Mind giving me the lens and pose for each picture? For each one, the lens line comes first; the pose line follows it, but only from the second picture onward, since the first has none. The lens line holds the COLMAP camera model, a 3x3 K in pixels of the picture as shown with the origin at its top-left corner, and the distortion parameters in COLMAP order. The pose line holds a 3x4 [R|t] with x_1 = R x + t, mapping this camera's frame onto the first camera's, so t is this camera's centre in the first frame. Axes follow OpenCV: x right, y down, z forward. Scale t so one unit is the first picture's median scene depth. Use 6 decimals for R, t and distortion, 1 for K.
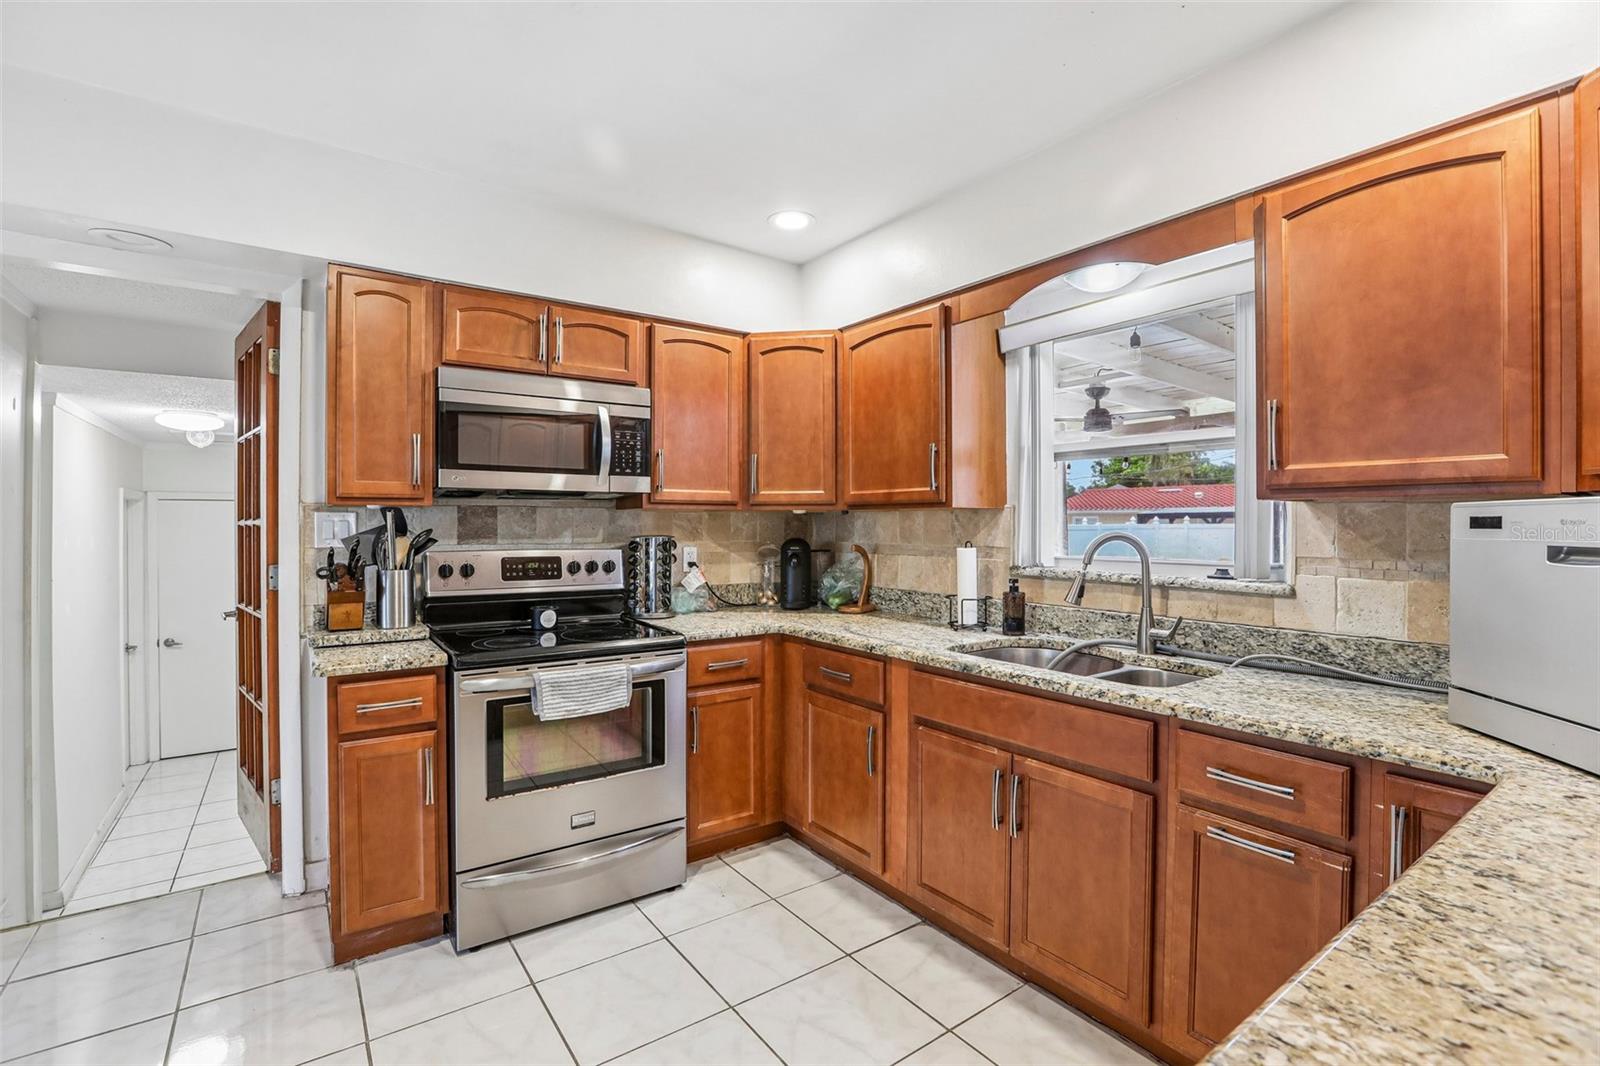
lens RADIAL K [[729.0, 0, 802.0], [0, 729.0, 527.2], [0, 0, 1]] dist [-0.027429, 0.003087]
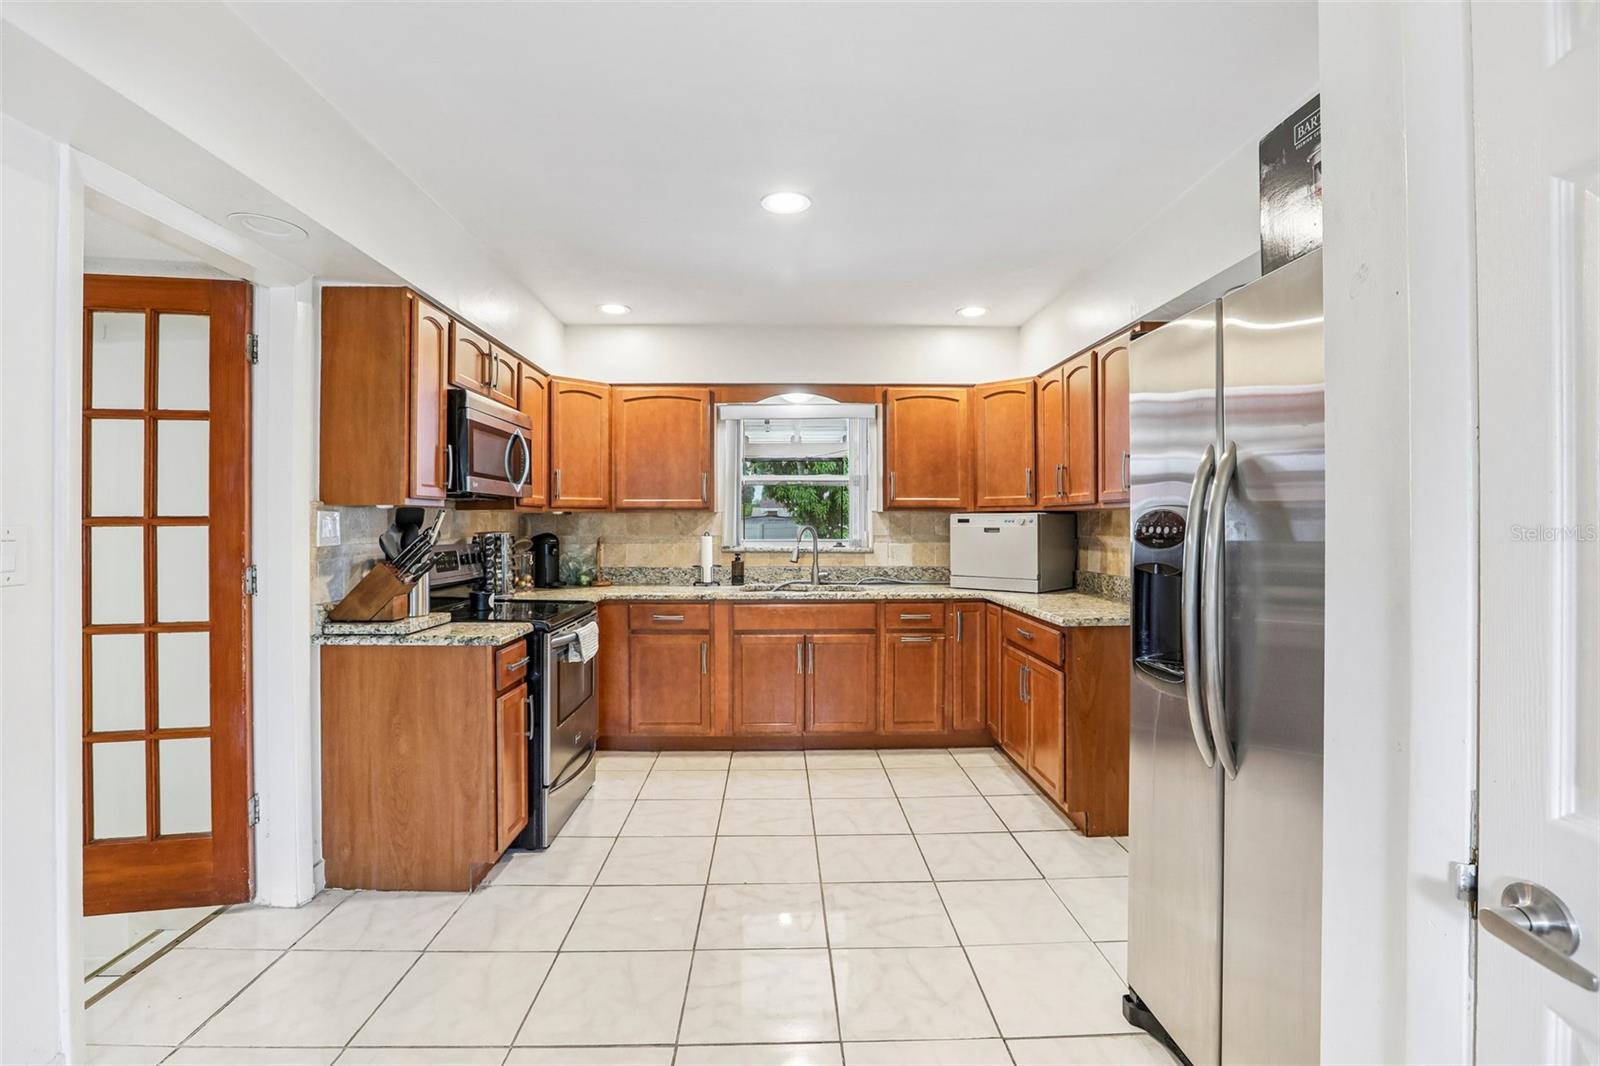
lens RADIAL K [[729.0, 0, 788.2], [0, 729.0, 518.6], [0, 0, 1]] dist [-0.027429, 0.003087]
pose [[0.573019, 0.002600, 0.819538, -1.076996], [0.005814, 0.999957, -0.007238, 0.001344], [-0.819521, 0.008912, 0.572979, -0.103123]]
